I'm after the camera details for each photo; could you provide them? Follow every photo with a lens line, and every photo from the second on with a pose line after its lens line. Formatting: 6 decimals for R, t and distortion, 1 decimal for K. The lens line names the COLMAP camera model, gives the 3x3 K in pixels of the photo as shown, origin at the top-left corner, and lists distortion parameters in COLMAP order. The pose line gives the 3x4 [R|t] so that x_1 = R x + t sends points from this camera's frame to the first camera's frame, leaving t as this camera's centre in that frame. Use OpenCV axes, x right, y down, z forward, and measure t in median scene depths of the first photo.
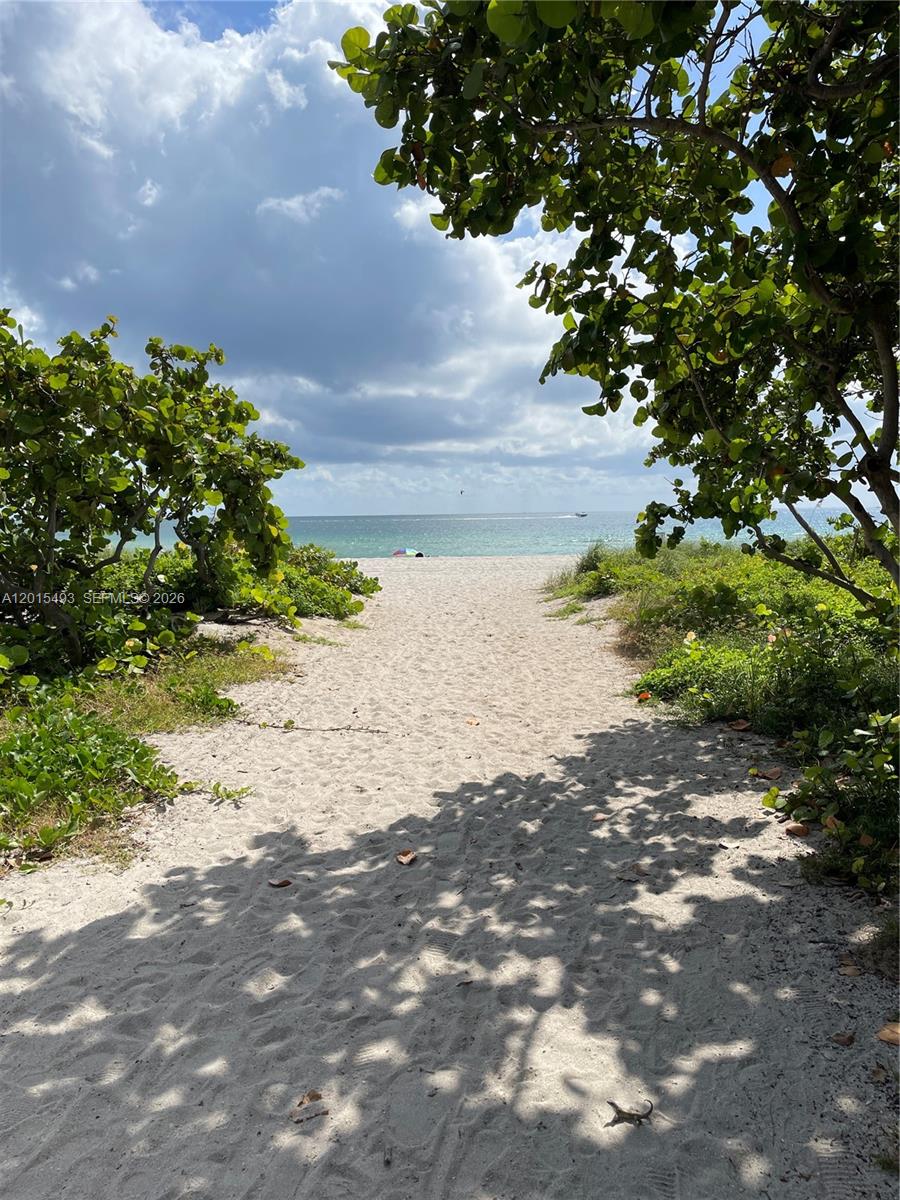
lens RADIAL K [[918.2, 0, 449.2], [0, 918.2, 600.7], [0, 0, 1]] dist [0.027071, -0.027262]
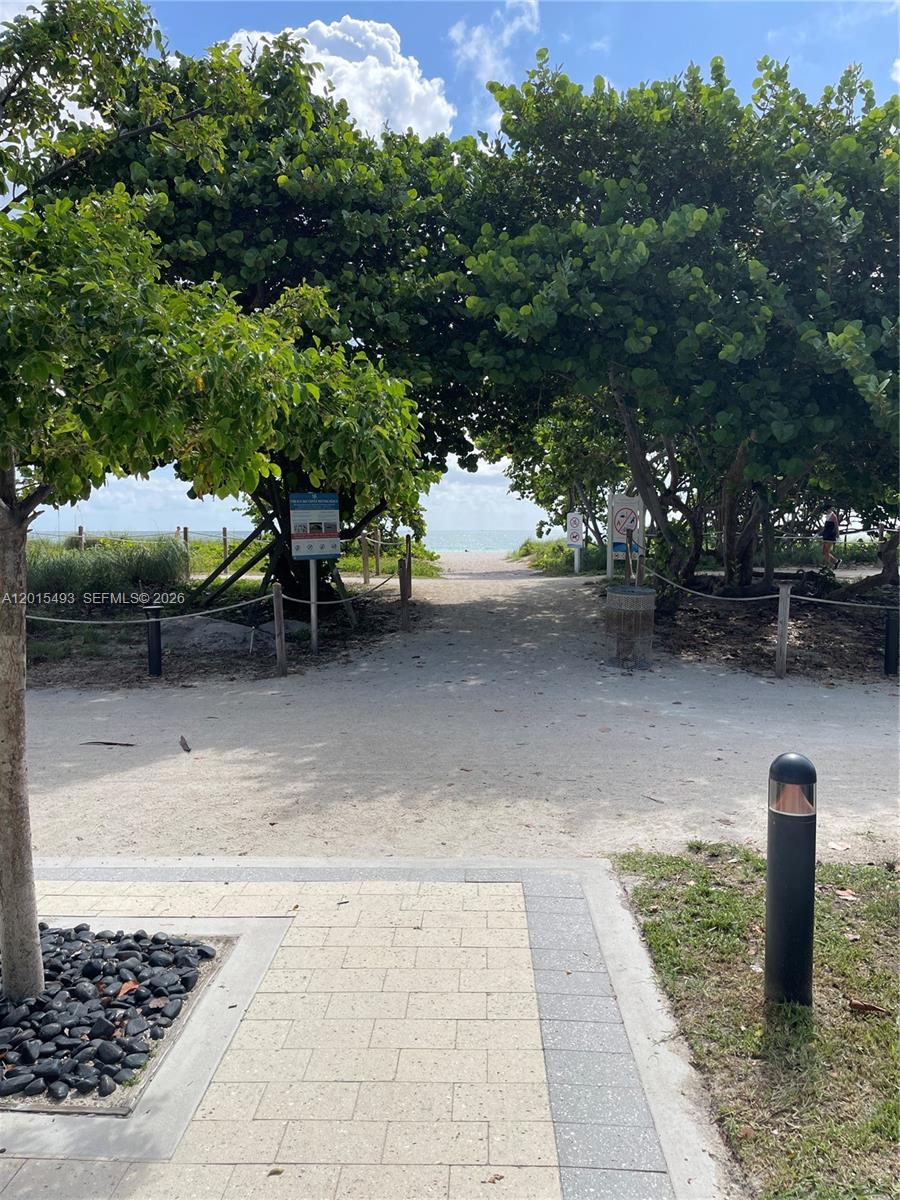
lens RADIAL K [[918.2, 0, 450.4], [0, 918.2, 601.6], [0, 0, 1]] dist [0.027071, -0.027262]
pose [[0.998694, 0.011026, 0.049885, -0.387288], [-0.010318, 0.999842, -0.014444, 0.353811], [-0.050037, 0.013910, 0.998651, -3.407384]]
